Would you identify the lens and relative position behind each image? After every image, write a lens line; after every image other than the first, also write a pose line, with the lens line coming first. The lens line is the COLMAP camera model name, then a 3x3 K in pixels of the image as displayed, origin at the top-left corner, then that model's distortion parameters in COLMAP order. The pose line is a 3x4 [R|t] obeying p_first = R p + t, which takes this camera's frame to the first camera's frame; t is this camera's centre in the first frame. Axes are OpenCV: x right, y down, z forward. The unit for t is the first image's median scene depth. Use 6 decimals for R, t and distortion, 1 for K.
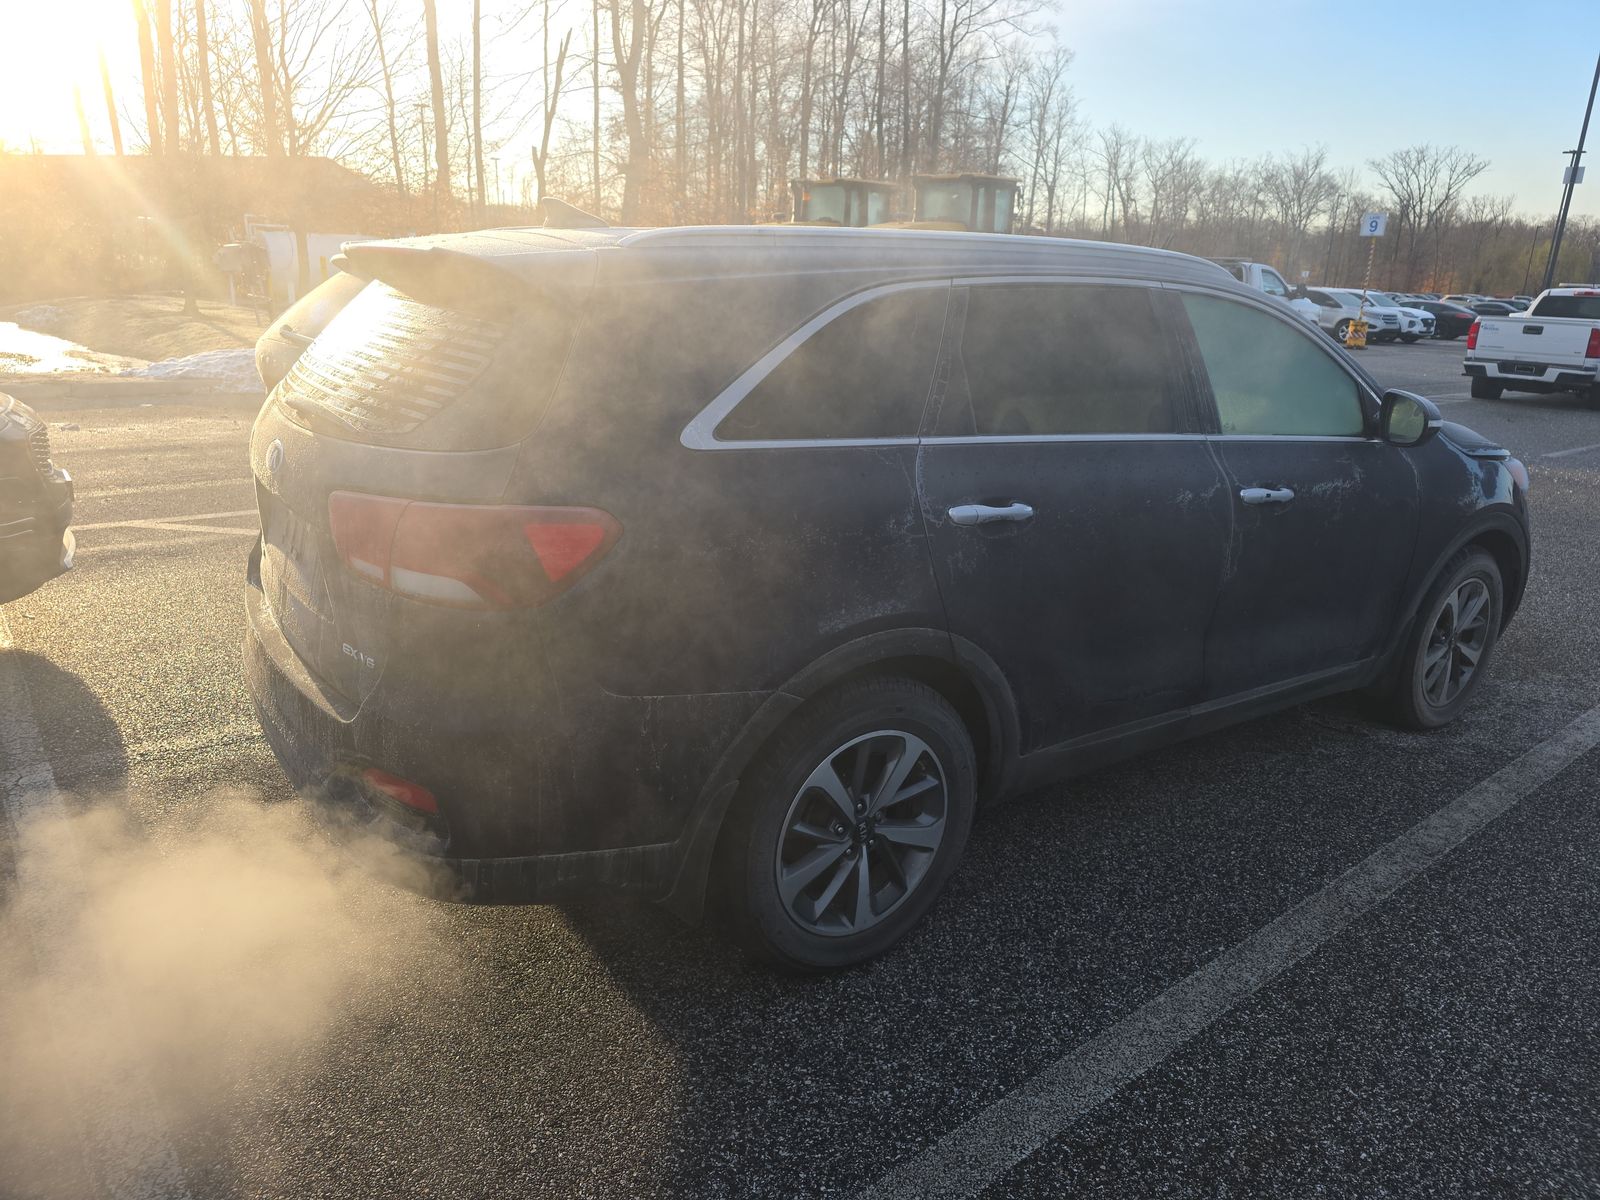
lens RADIAL K [[1075.0, 0, 800.0], [0, 1075.0, 600.0], [0, 0, 1]] dist [0.038143, -0.034374]
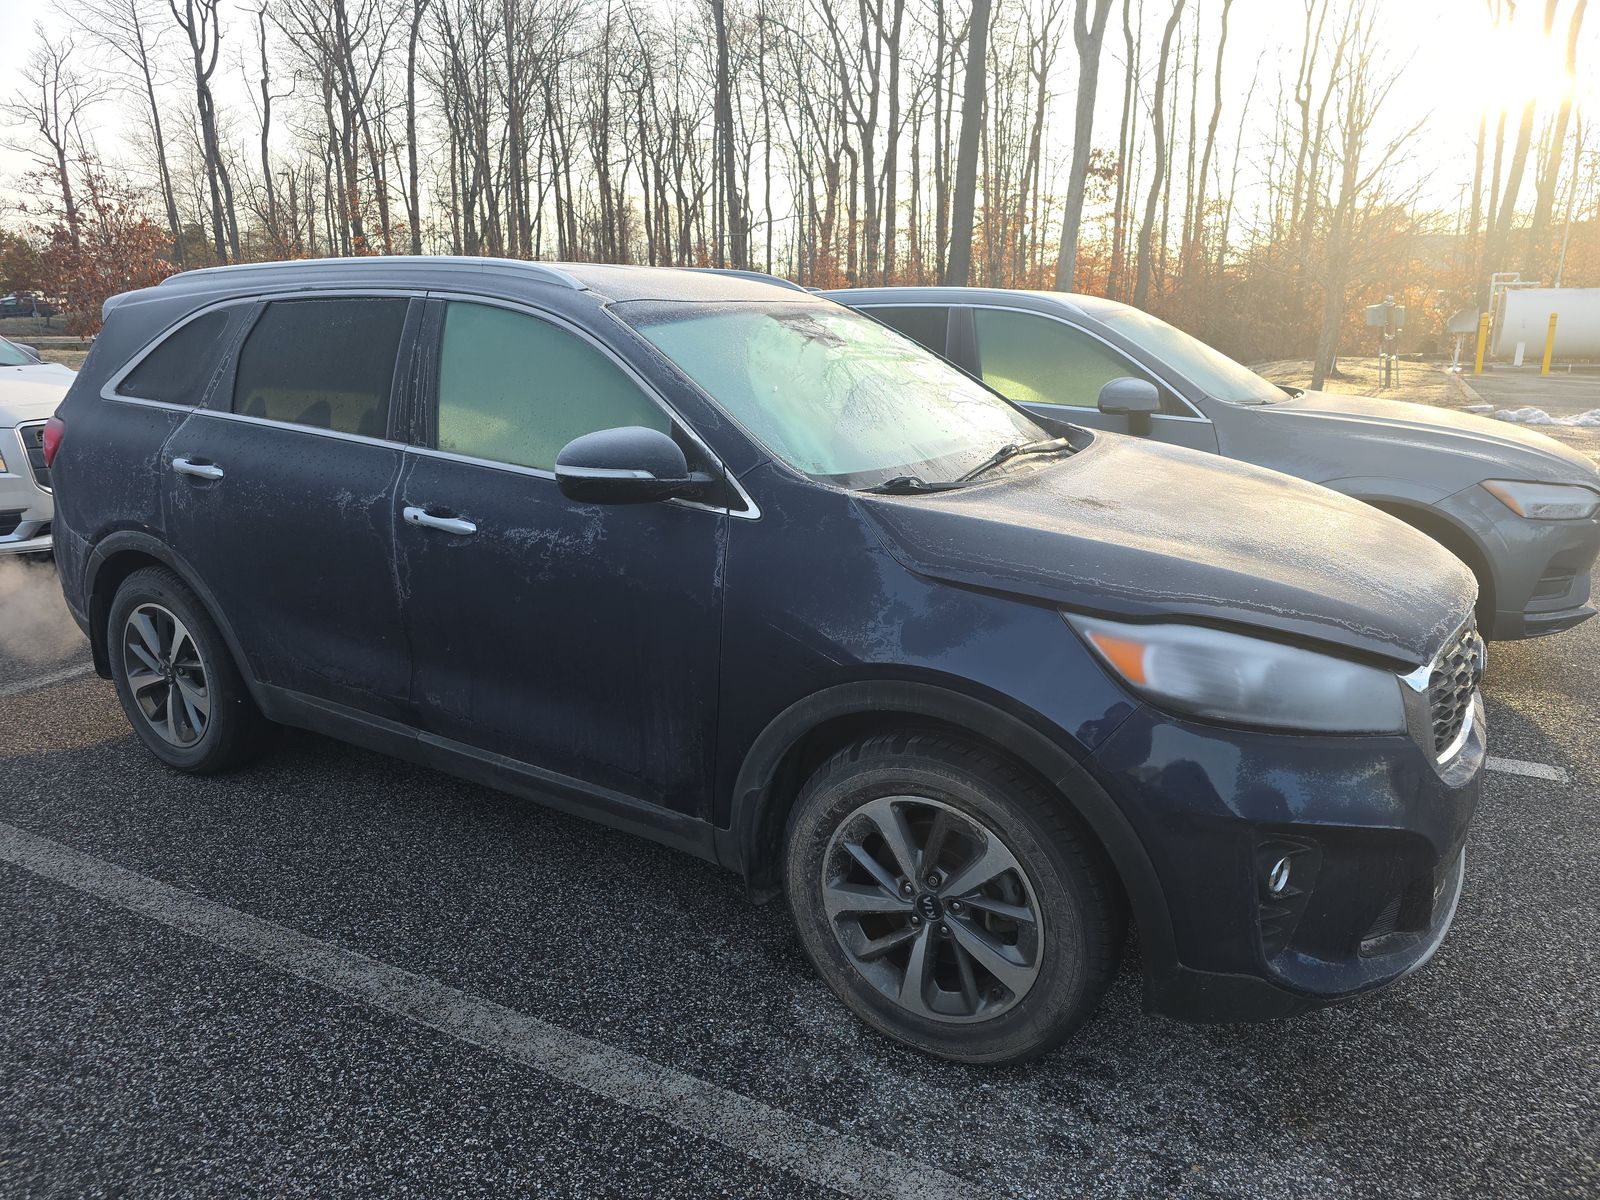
lens RADIAL K [[1075.0, 0, 800.0], [0, 1075.0, 600.0], [0, 0, 1]] dist [0.038143, -0.034374]
pose [[0.402862, 0.208432, -0.891212, 1.242591], [-0.253005, 0.961143, 0.110419, -0.190209], [0.879597, 0.180998, 0.439942, 0.800184]]
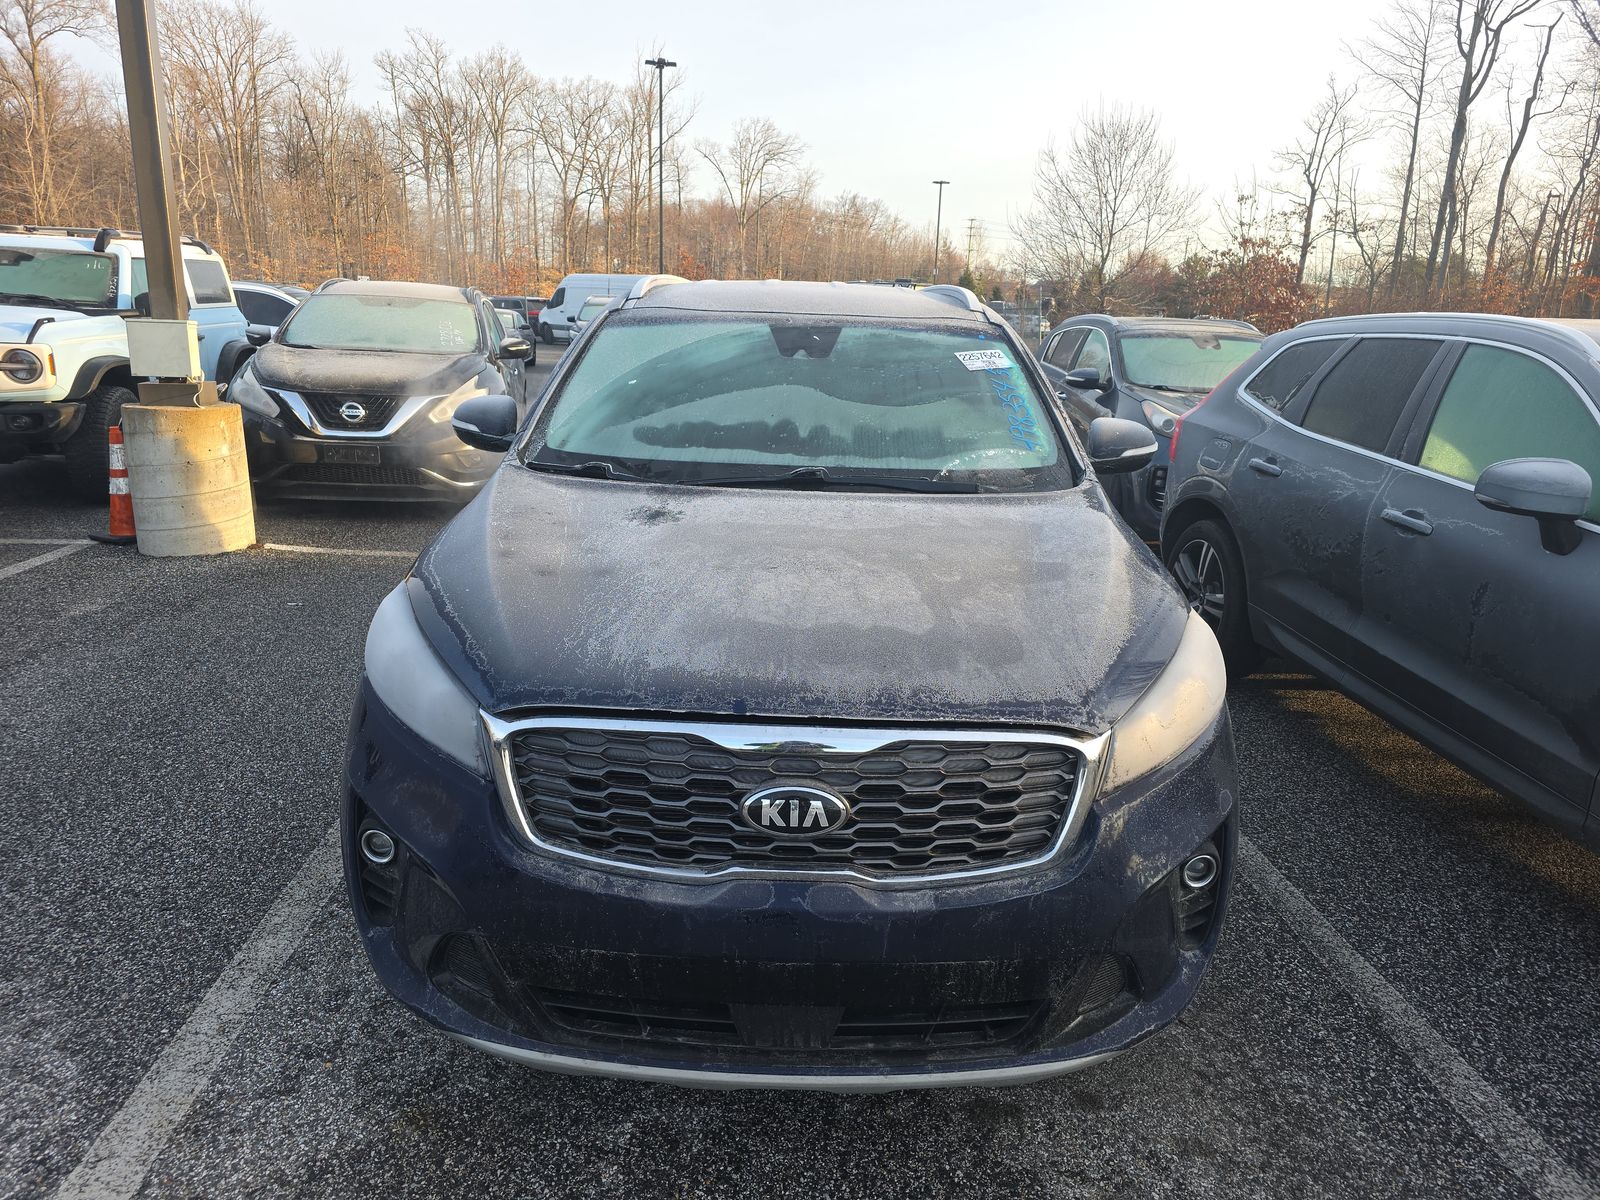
lens RADIAL K [[1075.0, 0, 800.0], [0, 1075.0, 600.0], [0, 0, 1]] dist [0.038143, -0.034374]
pose [[-0.571637, 0.160053, -0.804745, 1.191046], [-0.286032, 0.880393, 0.378277, -0.471303], [0.769036, 0.446420, -0.457486, 1.716605]]
